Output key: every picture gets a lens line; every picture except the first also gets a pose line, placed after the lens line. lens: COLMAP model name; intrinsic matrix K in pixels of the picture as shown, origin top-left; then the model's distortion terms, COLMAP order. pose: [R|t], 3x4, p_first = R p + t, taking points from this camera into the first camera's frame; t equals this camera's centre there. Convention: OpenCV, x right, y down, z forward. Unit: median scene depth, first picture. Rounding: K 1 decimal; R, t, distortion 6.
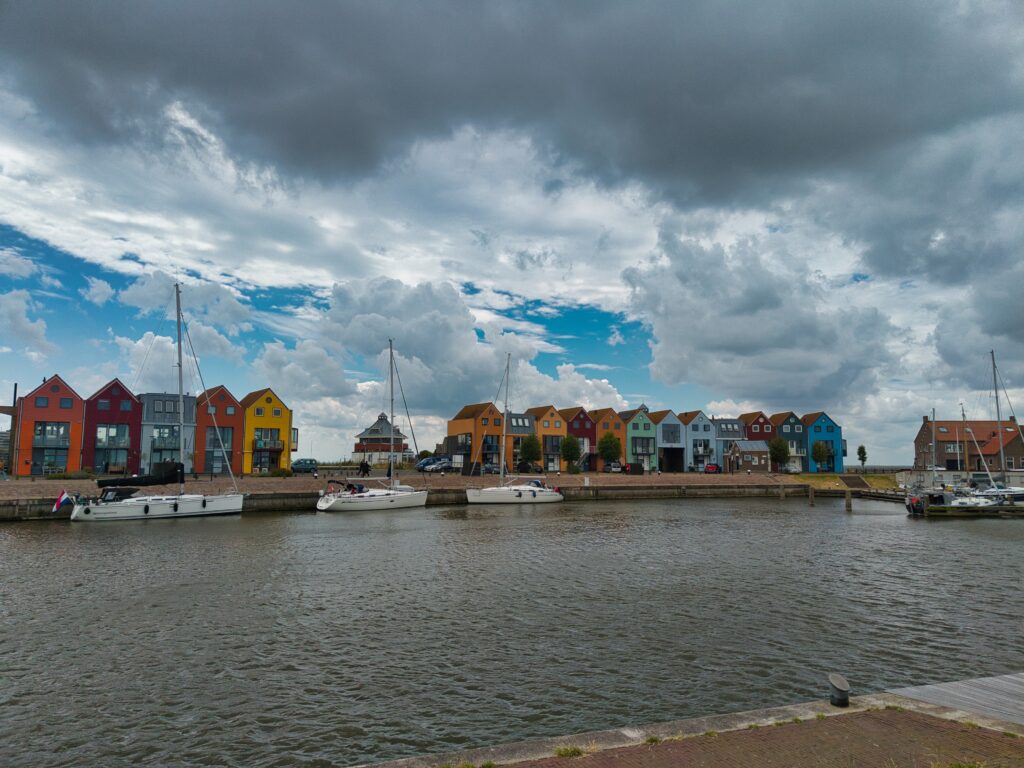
lens RADIAL K [[699.9, 0, 524.4], [0, 699.9, 373.2], [0, 0, 1]] dist [0.009906, -0.013229]
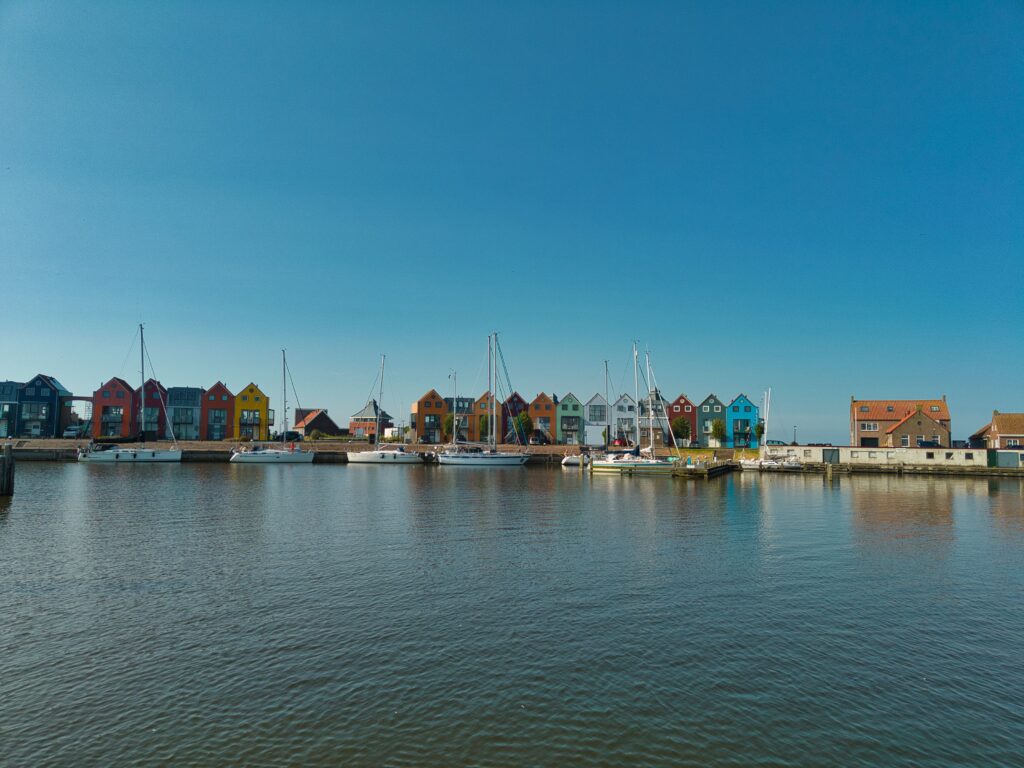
lens RADIAL K [[699.9, 0, 528.5], [0, 699.9, 384.0], [0, 0, 1]] dist [0.009906, -0.013229]
pose [[0.950607, -0.013896, -0.310085, 0.776386], [0.026838, 0.998936, 0.037508, -0.017982], [0.309234, -0.043977, 0.949969, -0.261703]]
